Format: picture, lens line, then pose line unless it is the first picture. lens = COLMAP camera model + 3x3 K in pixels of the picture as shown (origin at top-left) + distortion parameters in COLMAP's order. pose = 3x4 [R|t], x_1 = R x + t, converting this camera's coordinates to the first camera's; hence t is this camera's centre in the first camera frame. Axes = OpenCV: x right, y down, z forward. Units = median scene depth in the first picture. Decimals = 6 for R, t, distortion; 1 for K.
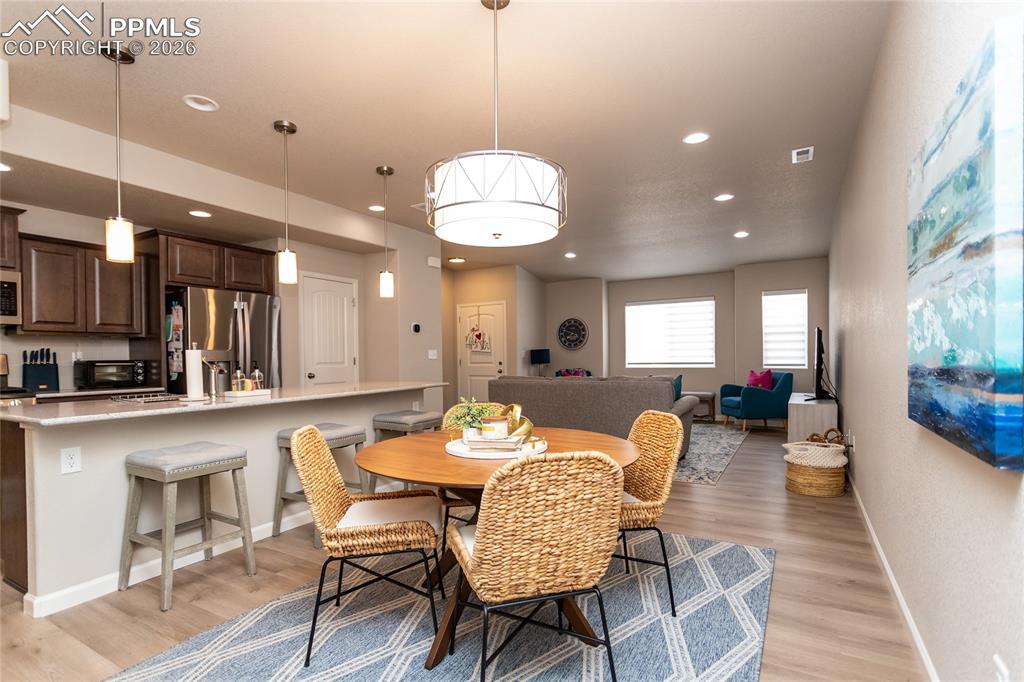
lens RADIAL K [[490.6, 0, 502.3], [0, 490.6, 356.8], [0, 0, 1]] dist [-0.002683, 0.001375]
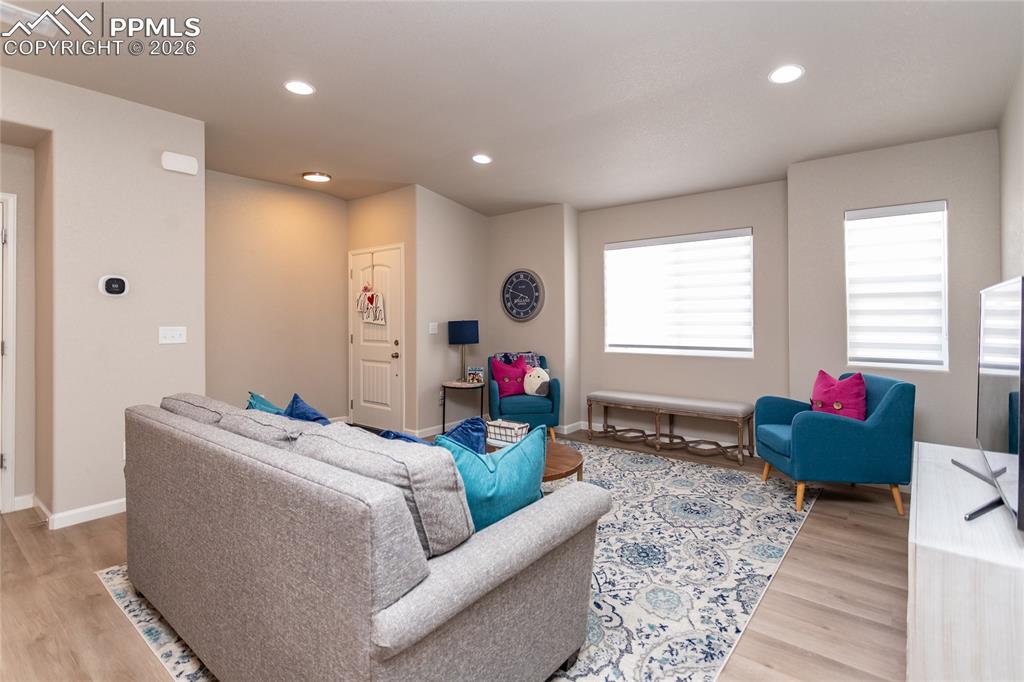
lens RADIAL K [[522.5, 0, 491.9], [0, 522.5, 311.6], [0, 0, 1]] dist [-0.001797, 0.002378]
pose [[0.990459, 0.005426, -0.137699, 0.247174], [-0.007560, 0.999859, -0.014984, -0.020675], [0.137599, 0.015882, 0.990361, 0.424386]]
